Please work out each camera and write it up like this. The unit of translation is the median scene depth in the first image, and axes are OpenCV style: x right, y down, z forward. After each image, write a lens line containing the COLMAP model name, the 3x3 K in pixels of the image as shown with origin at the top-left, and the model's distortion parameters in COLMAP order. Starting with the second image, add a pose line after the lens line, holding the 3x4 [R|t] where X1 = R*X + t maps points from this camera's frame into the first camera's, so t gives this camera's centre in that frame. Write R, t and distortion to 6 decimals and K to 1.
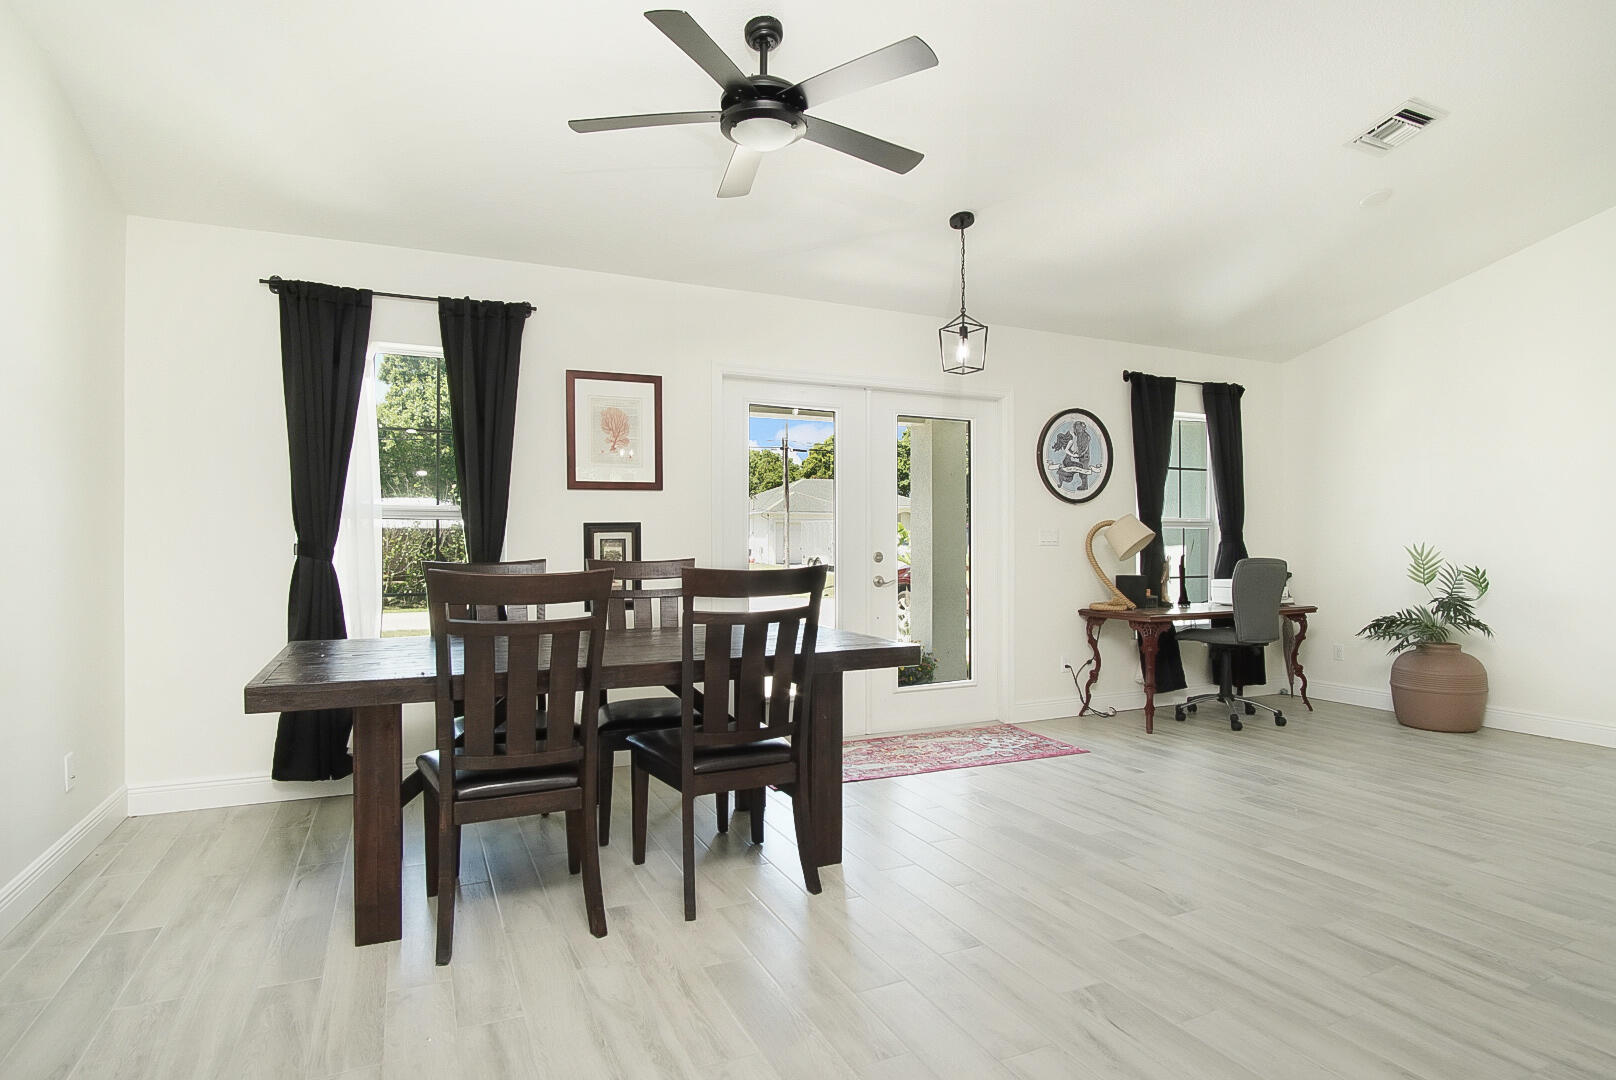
lens RADIAL K [[864.4, 0, 807.3], [0, 864.4, 544.2], [0, 0, 1]] dist [-0.027460, 0.001660]
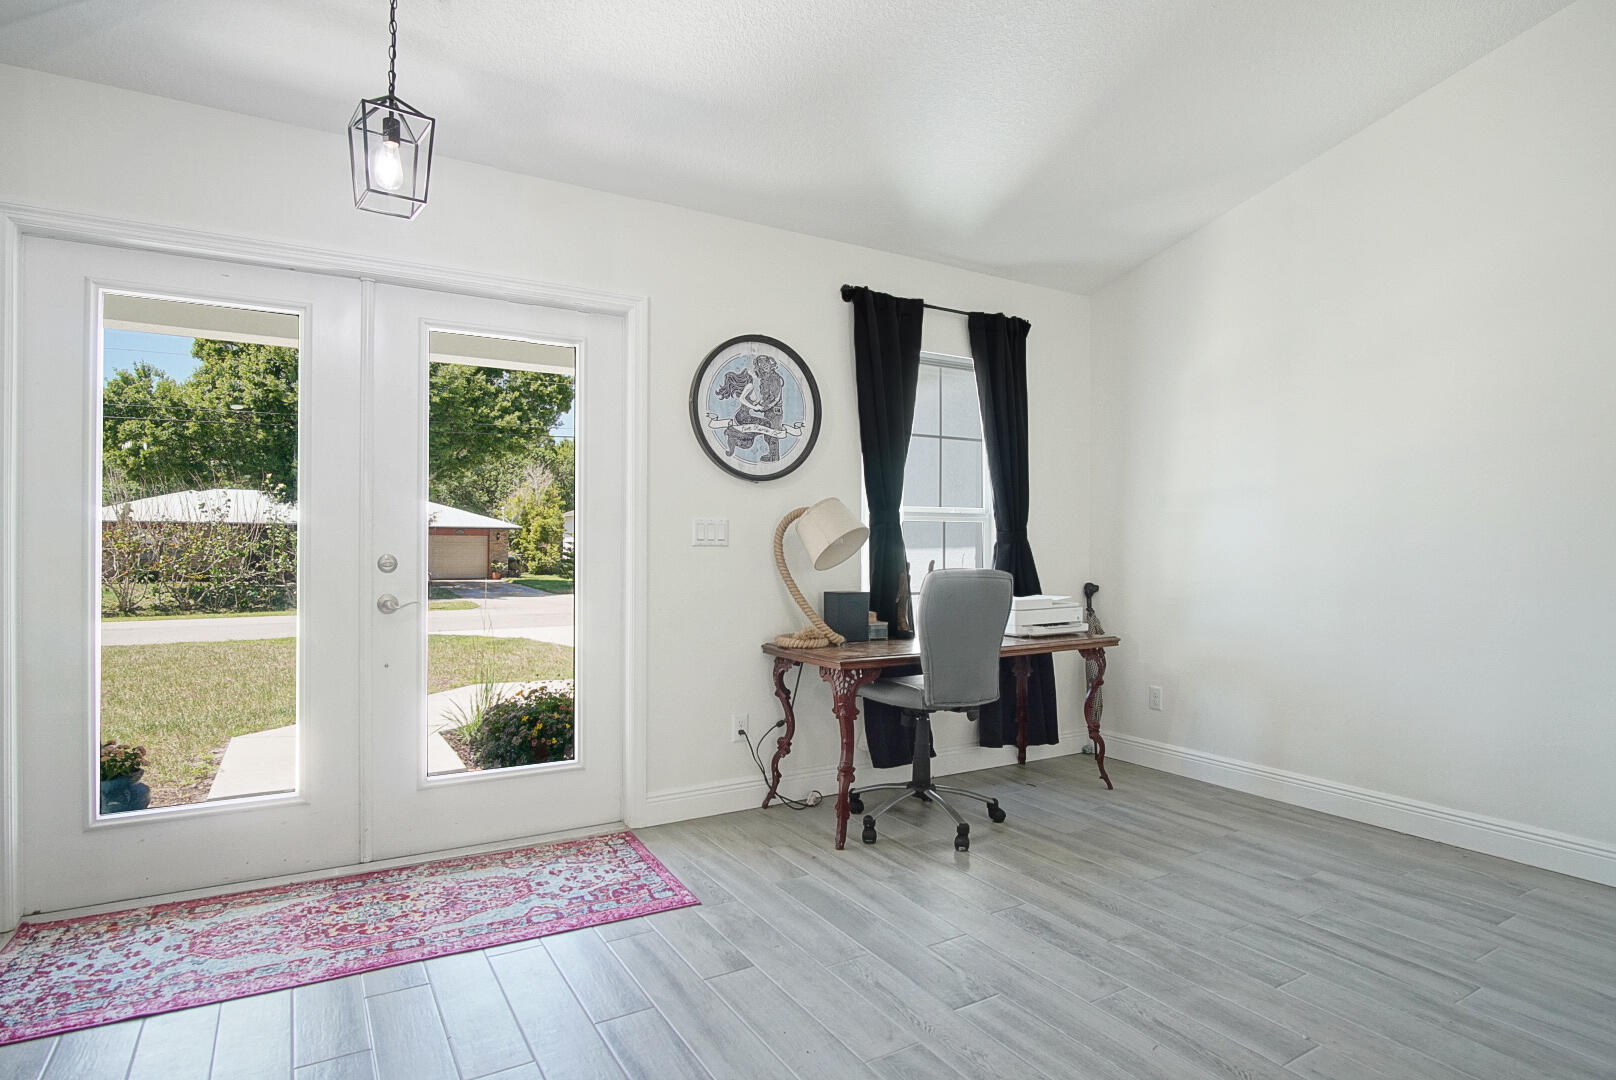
lens RADIAL K [[864.4, 0, 807.3], [0, 864.4, 544.2], [0, 0, 1]] dist [-0.027460, 0.001660]
pose [[0.994476, 0.005592, 0.104819, 0.282003], [-0.005631, 0.999984, 0.000083, -0.000197], [-0.104817, -0.000673, 0.994491, 0.349630]]
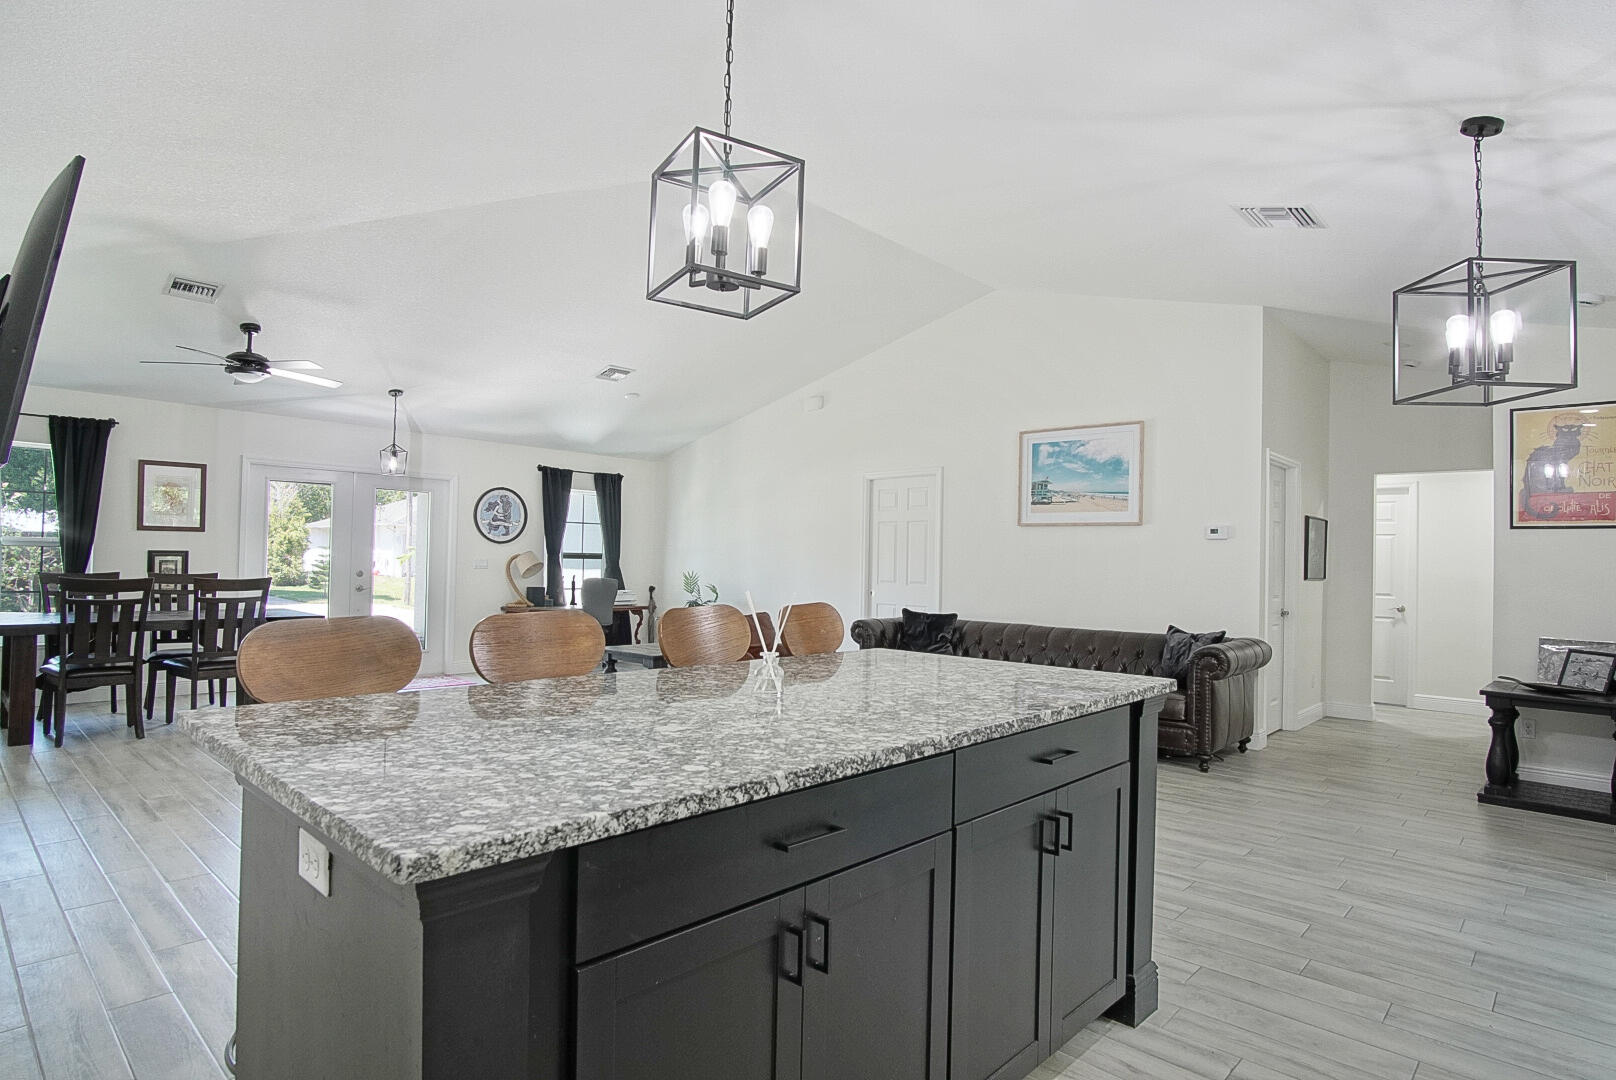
lens RADIAL K [[864.4, 0, 807.3], [0, 864.4, 544.2], [0, 0, 1]] dist [-0.027460, 0.001660]
pose [[0.927601, 0.028275, 0.372502, 0.242391], [-0.021534, 0.999521, -0.022246, -0.021840], [-0.372952, 0.012614, 0.927765, -0.781372]]
